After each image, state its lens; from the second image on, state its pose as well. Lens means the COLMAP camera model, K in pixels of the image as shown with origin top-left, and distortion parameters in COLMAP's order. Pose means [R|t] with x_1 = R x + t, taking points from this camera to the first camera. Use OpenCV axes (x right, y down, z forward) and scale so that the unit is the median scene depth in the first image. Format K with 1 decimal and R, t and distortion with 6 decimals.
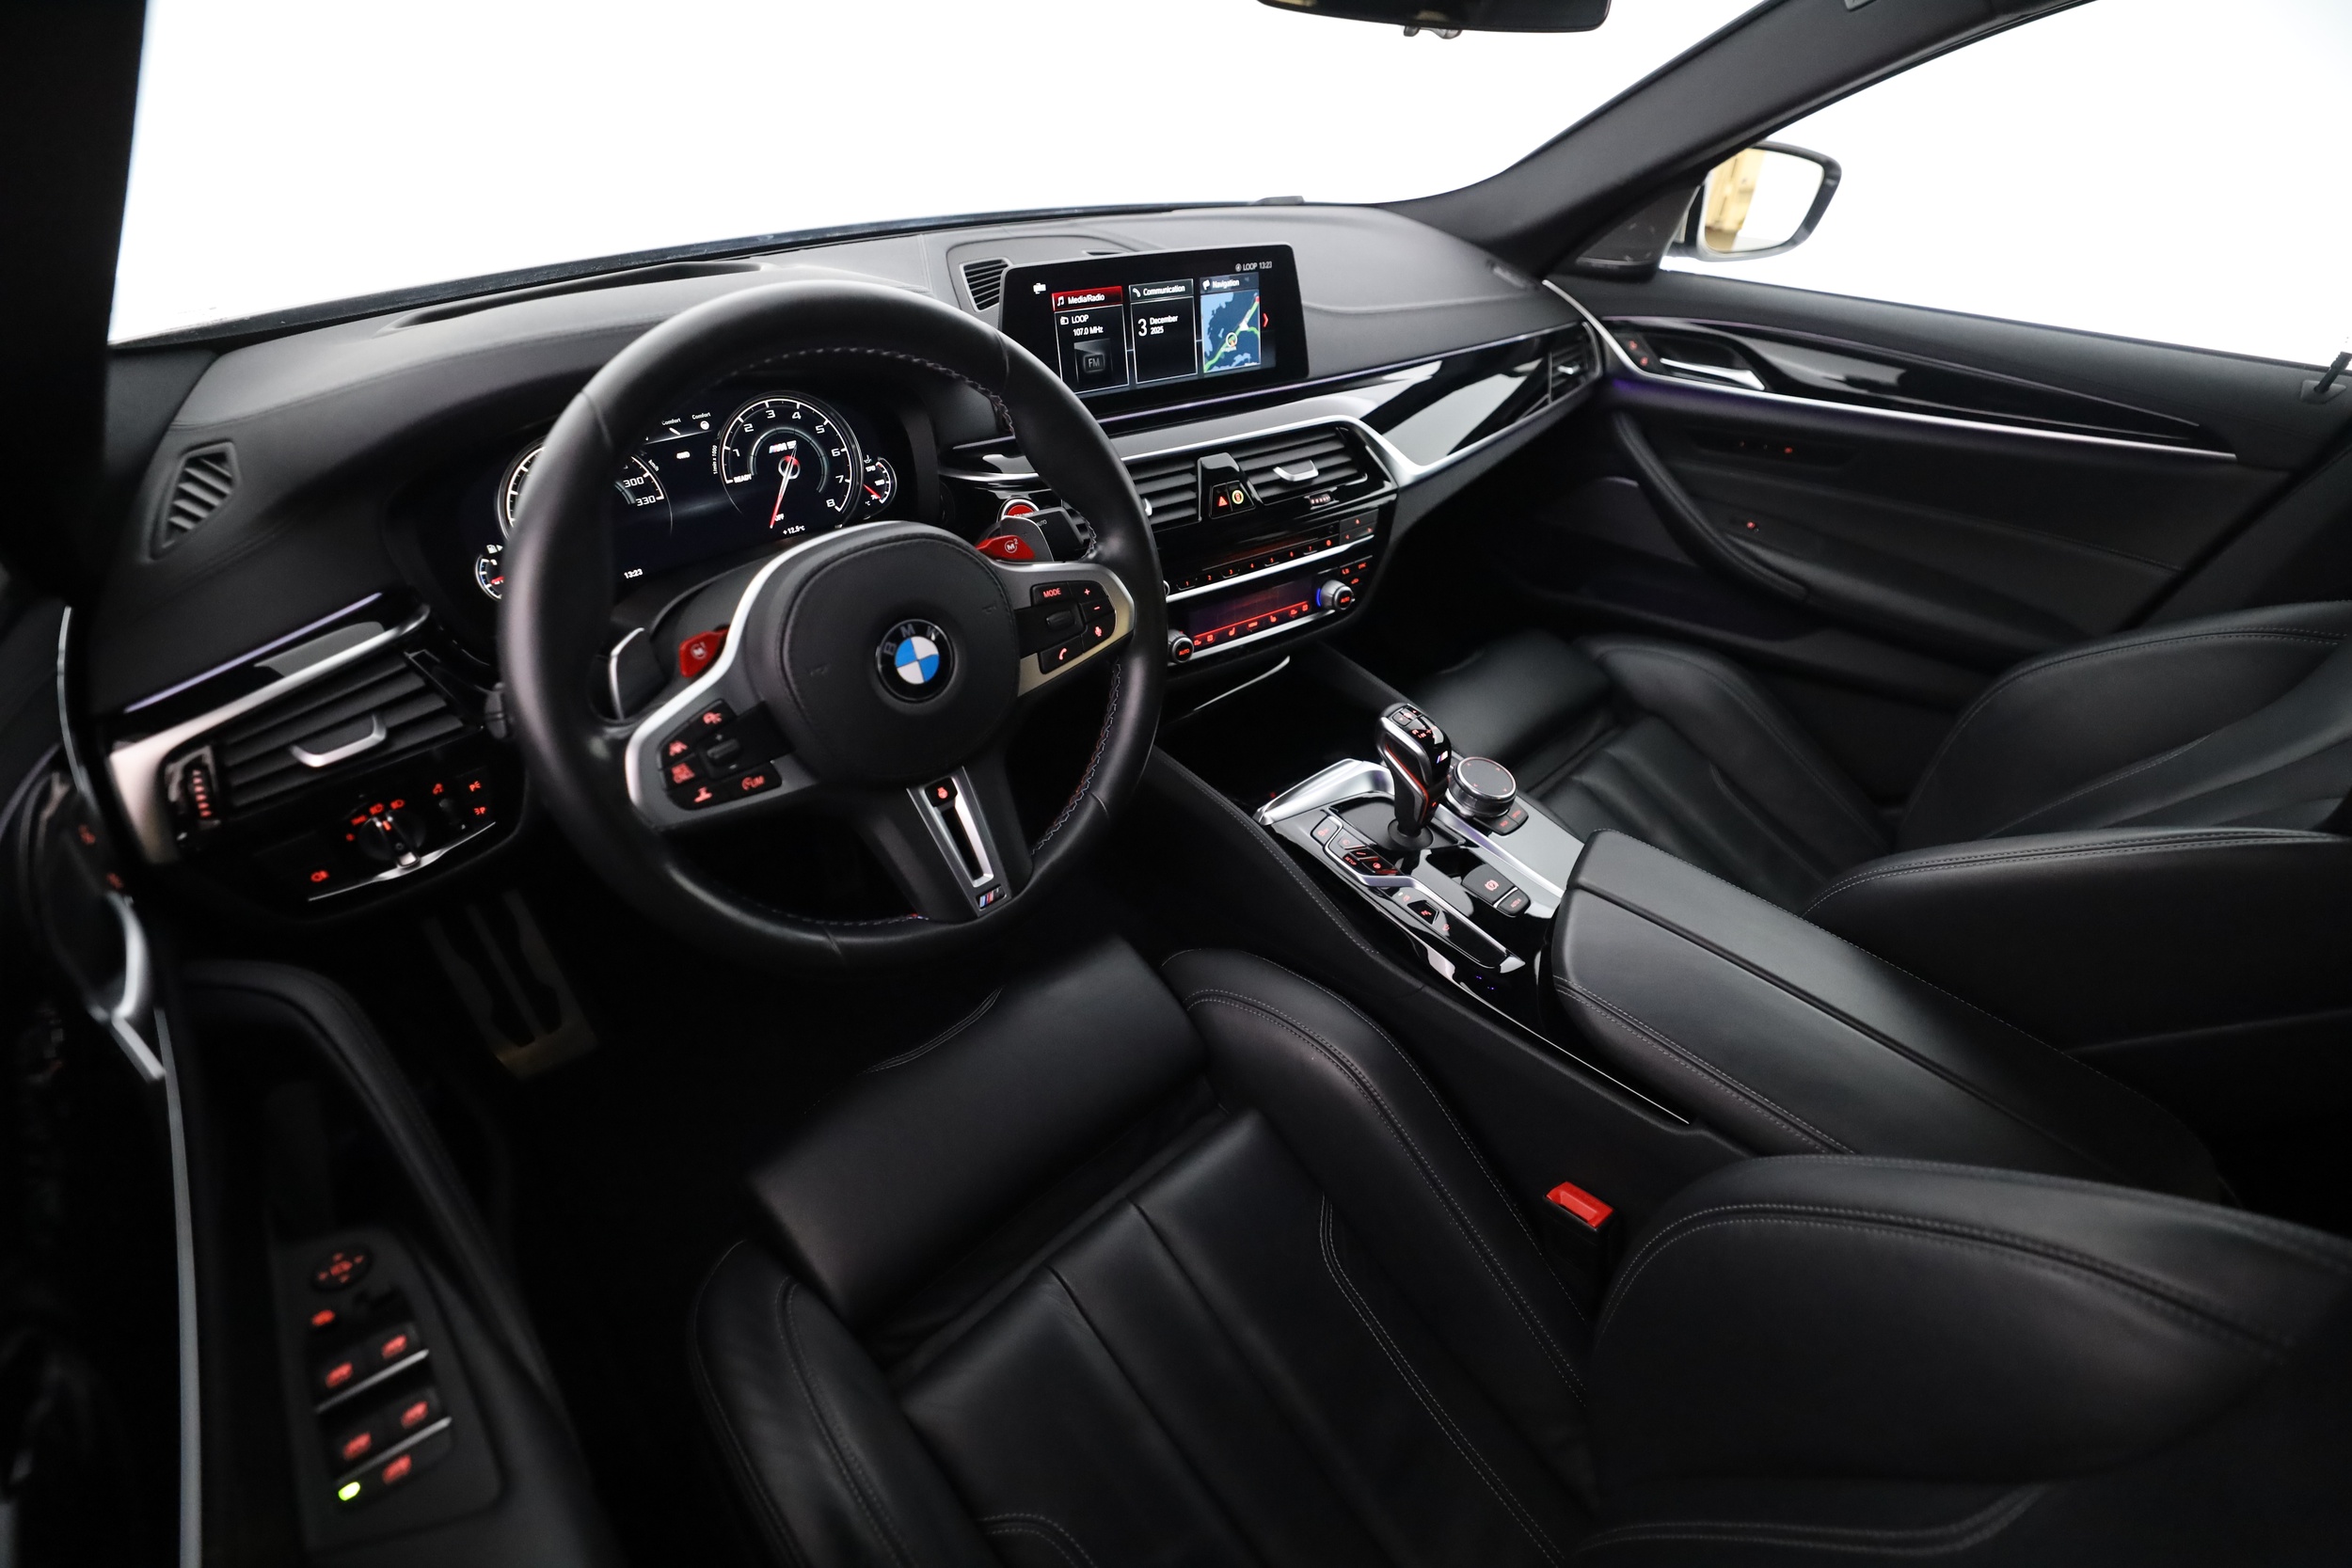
lens RADIAL K [[1025.5, 0, 1164.0], [0, 1025.5, 785.3], [0, 0, 1]] dist [-0.037199, -0.000334]
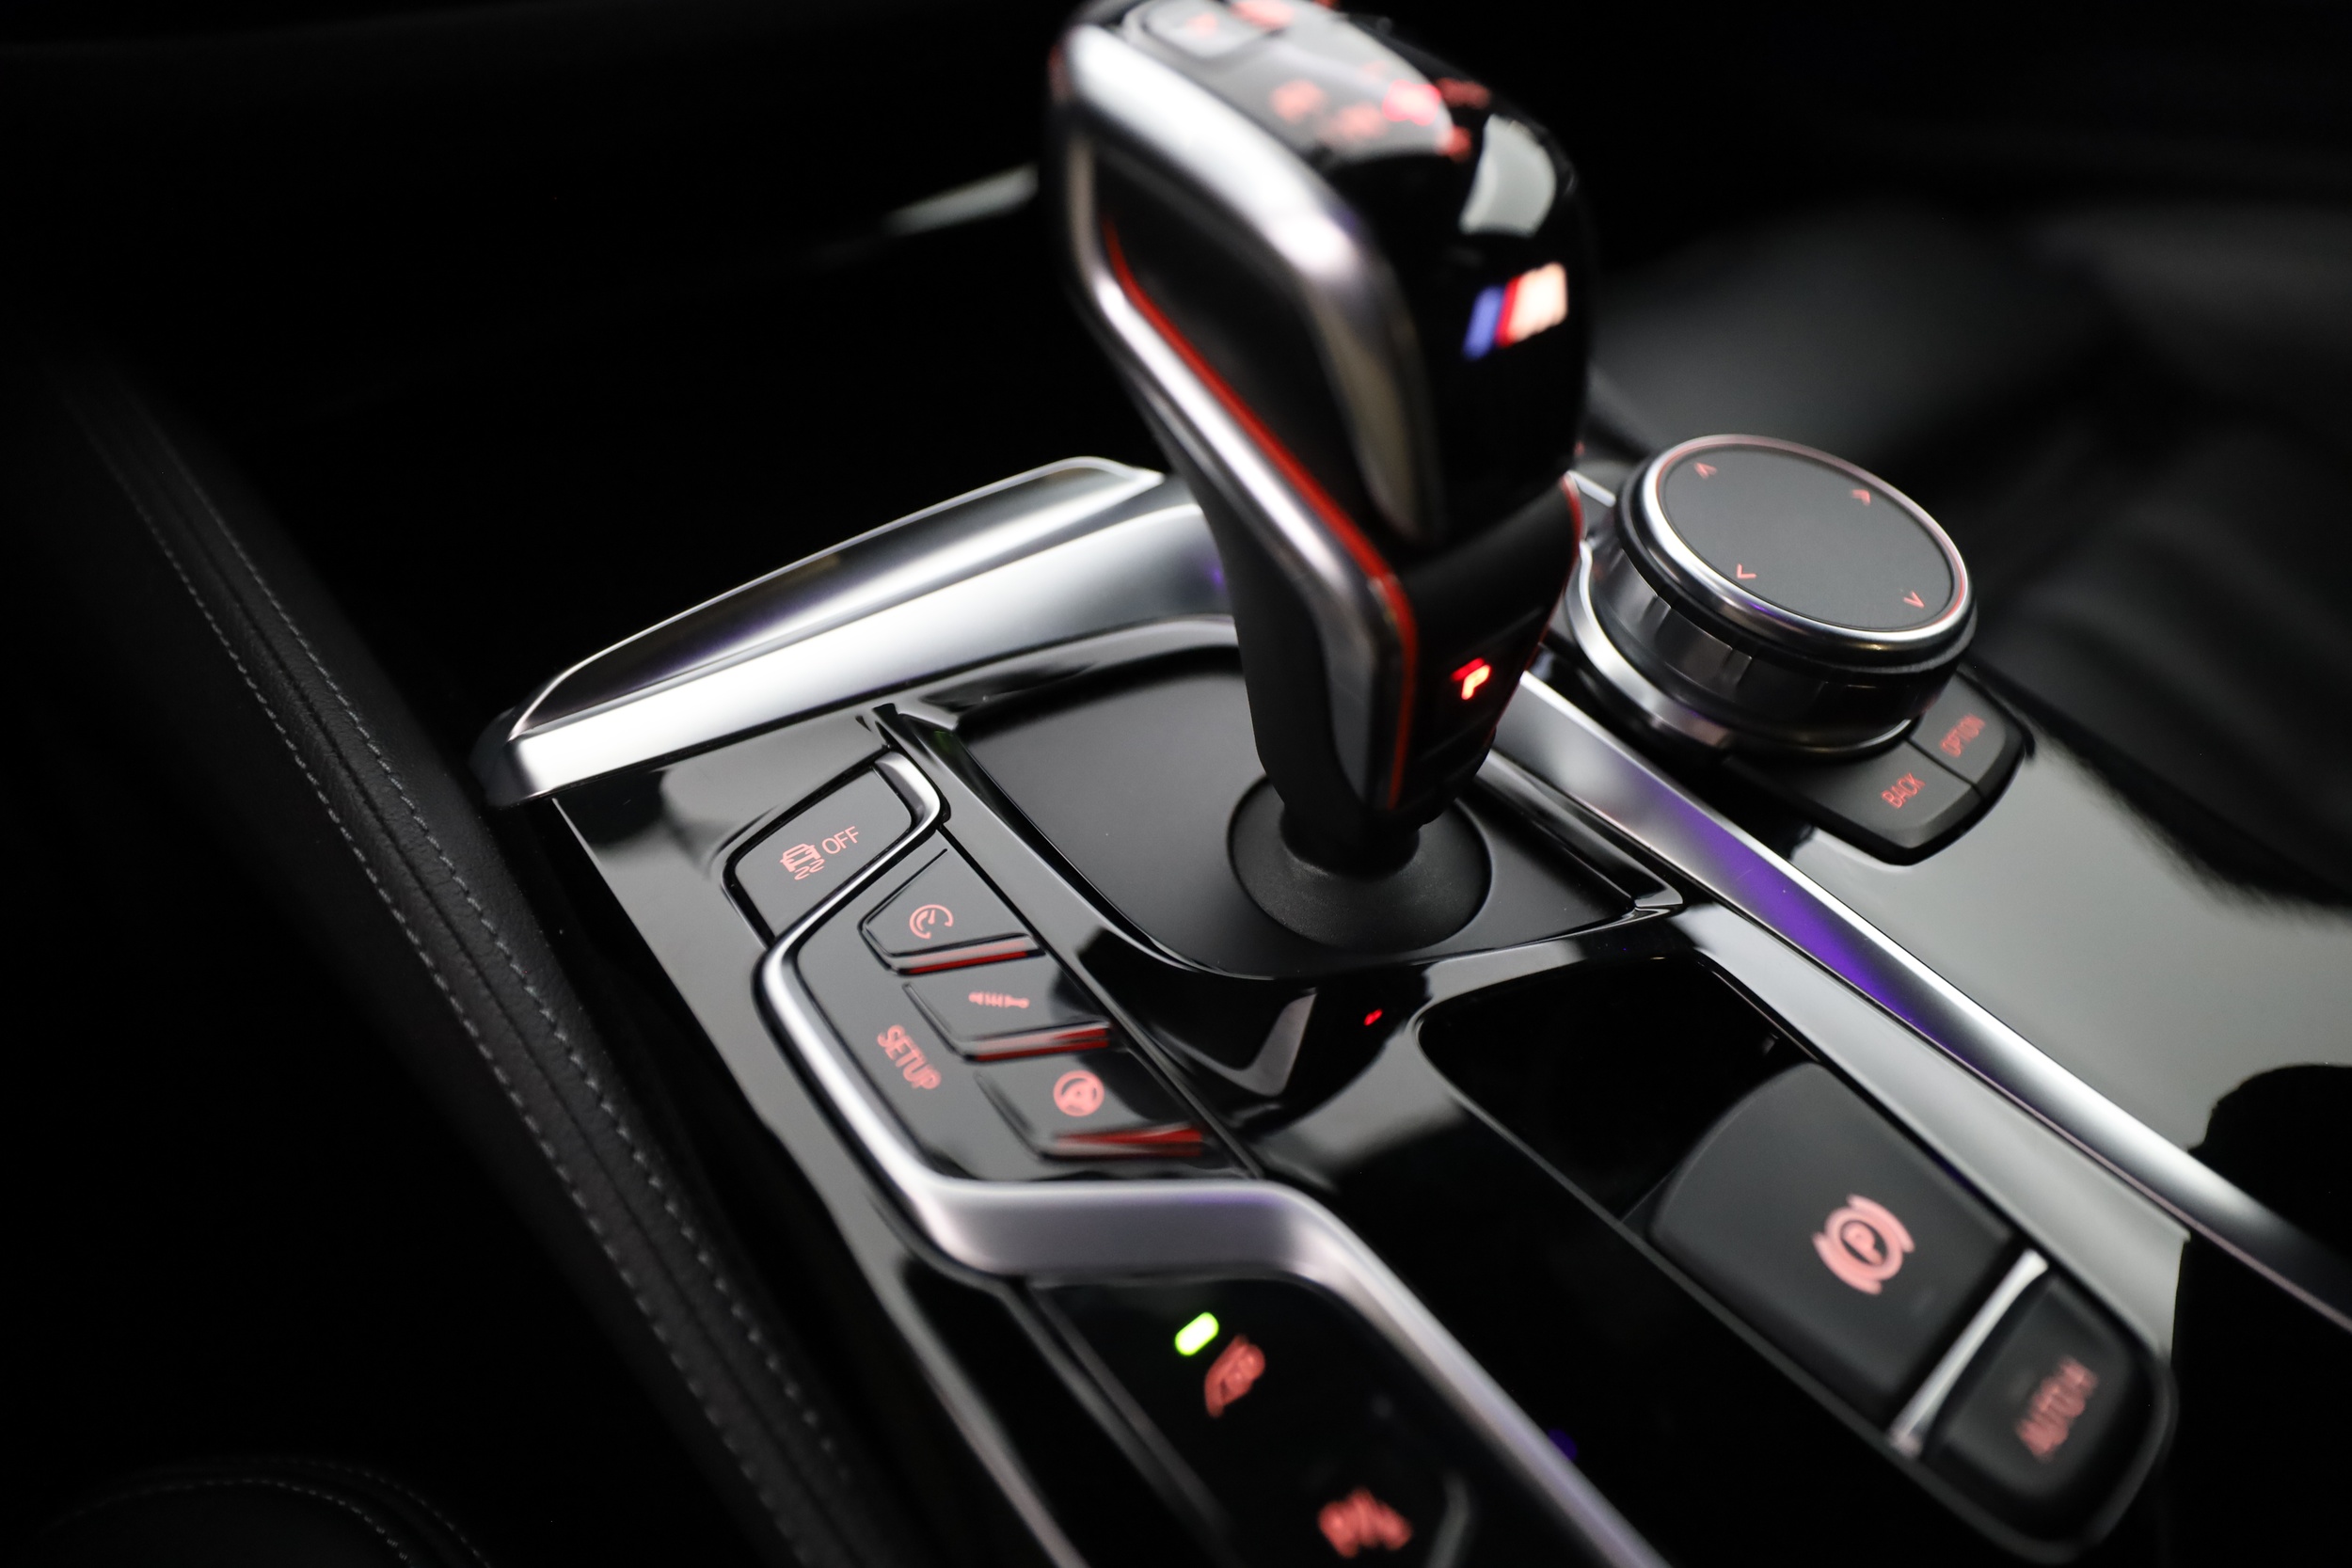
lens RADIAL K [[1436.2, 0, 1180.2], [0, 1436.2, 788.6], [0, 0, 1]] dist [0.000496, 0.000333]
pose [[0.999571, -0.002667, -0.029182, 0.216671], [0.005052, 0.996623, 0.081957, 0.016277], [0.028865, -0.082070, 0.996209, 0.751252]]
